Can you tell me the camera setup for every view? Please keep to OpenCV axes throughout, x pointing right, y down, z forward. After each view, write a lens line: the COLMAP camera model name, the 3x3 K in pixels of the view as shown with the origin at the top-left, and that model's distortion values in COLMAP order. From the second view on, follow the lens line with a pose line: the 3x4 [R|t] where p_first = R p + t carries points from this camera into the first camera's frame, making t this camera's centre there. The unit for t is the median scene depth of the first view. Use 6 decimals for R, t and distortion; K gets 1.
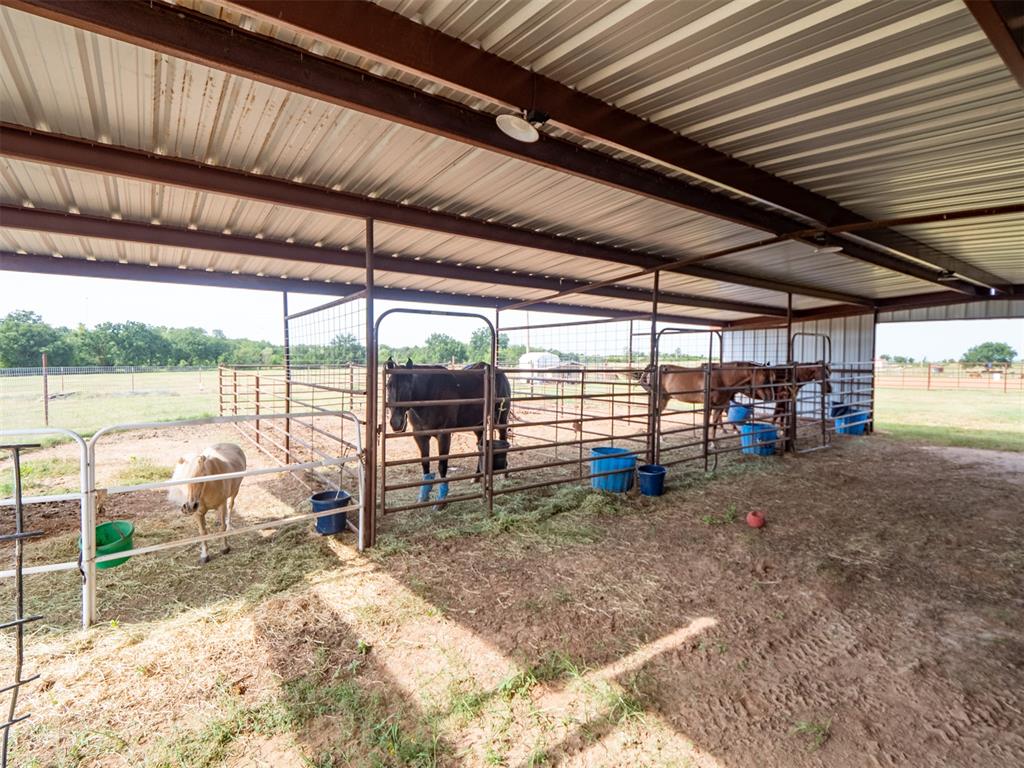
lens RADIAL K [[510.1, 0, 524.8], [0, 510.1, 375.8], [0, 0, 1]] dist [-0.010209, -0.000706]
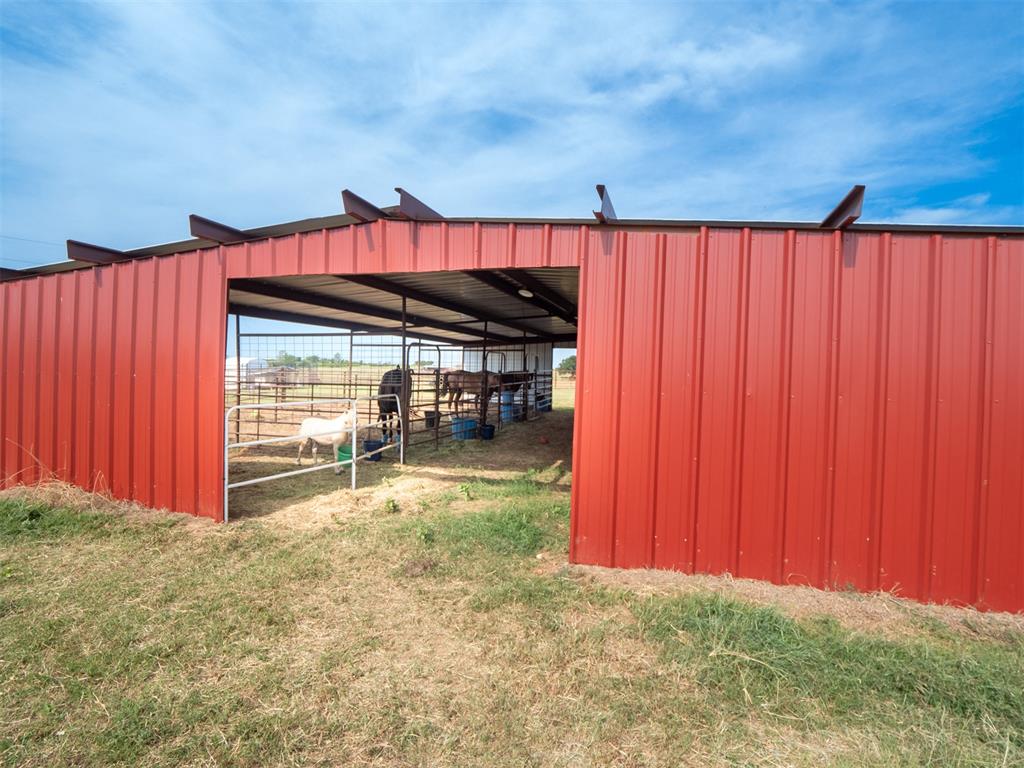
lens RADIAL K [[510.1, 0, 524.8], [0, 510.1, 375.8], [0, 0, 1]] dist [-0.010209, -0.000706]
pose [[0.797338, 0.002391, 0.603528, -0.452493], [0.003378, 0.999959, -0.008424, 0.006683], [-0.603523, 0.008755, 0.797297, -0.346725]]
